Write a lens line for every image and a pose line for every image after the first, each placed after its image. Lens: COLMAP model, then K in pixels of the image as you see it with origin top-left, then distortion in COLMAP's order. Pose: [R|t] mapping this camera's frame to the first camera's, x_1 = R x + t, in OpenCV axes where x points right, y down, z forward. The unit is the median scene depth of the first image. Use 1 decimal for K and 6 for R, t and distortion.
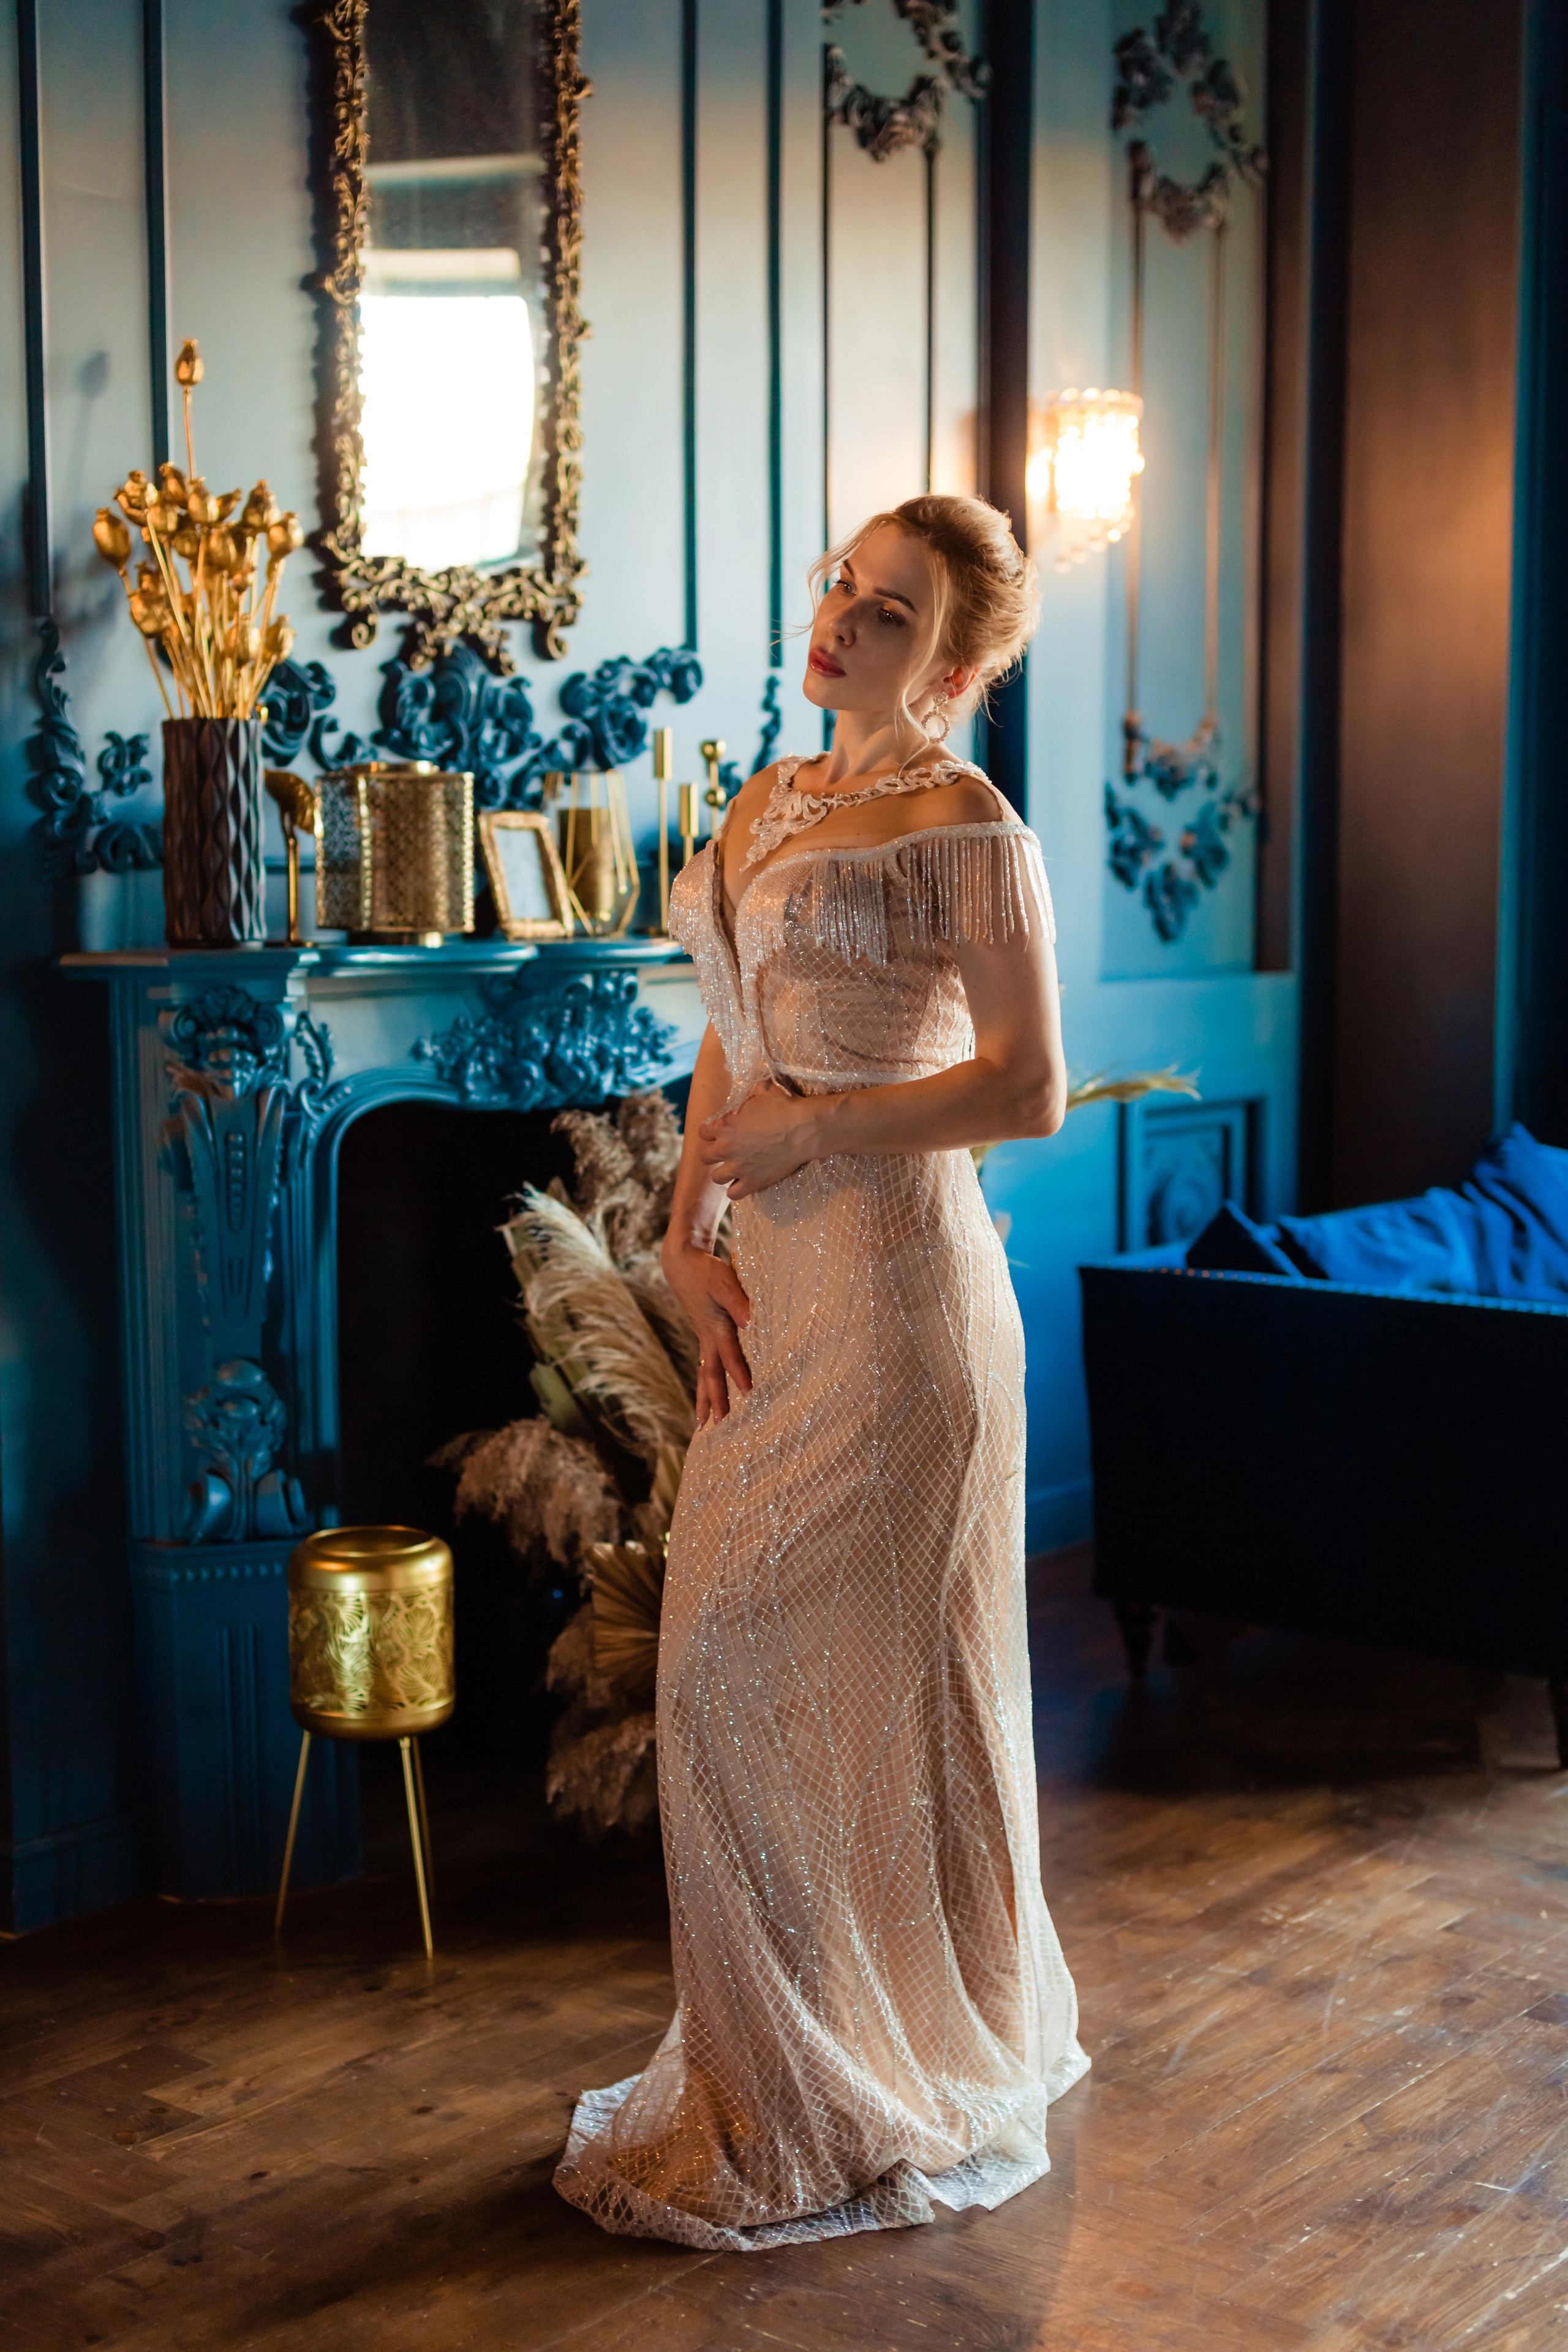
lens RADIAL K [[3169.5, 0, 784.0], [0, 3169.5, 1176.0], [0, 0, 1]] dist [-0.003246, -0.003312]
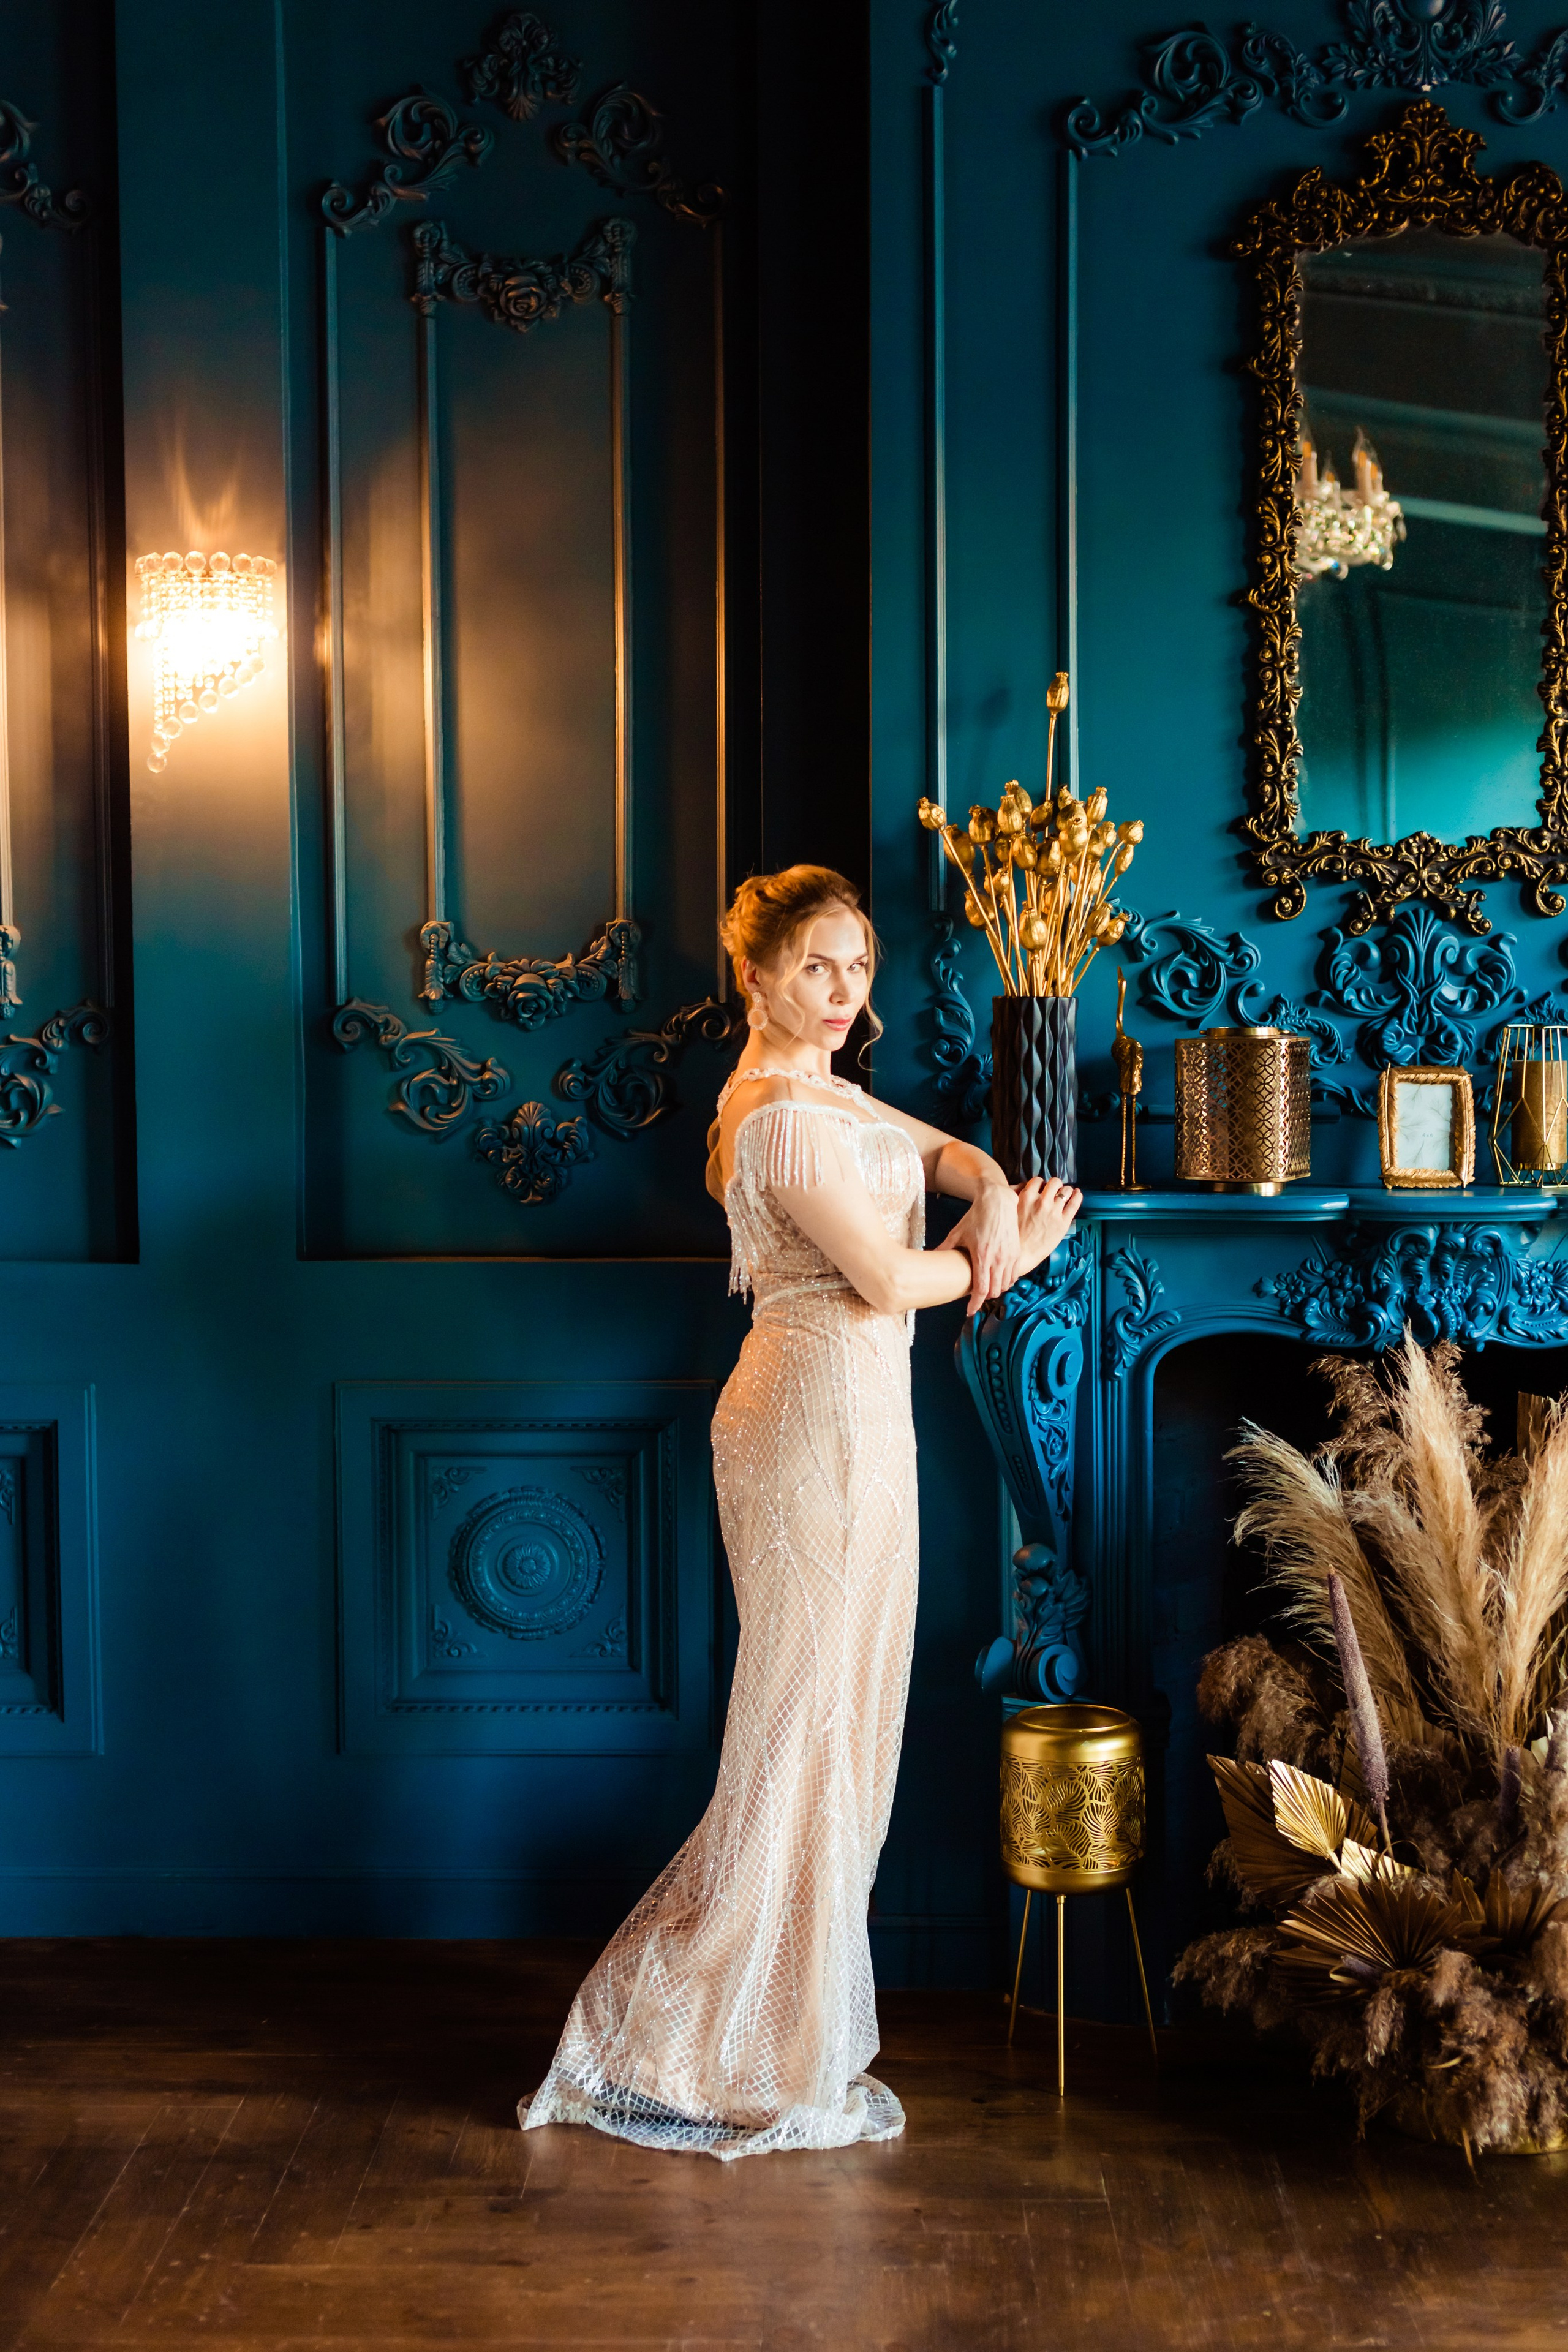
lens RADIAL K [[3169.5, 0, 784.0], [0, 3169.5, 1176.0], [0, 0, 1]] dist [-0.003246, -0.003312]
pose [[0.612840, 0.045846, -0.788876, 0.637321], [-0.075227, 0.997166, -0.000489, -0.064387], [0.786618, 0.059644, 0.614552, 0.193287]]
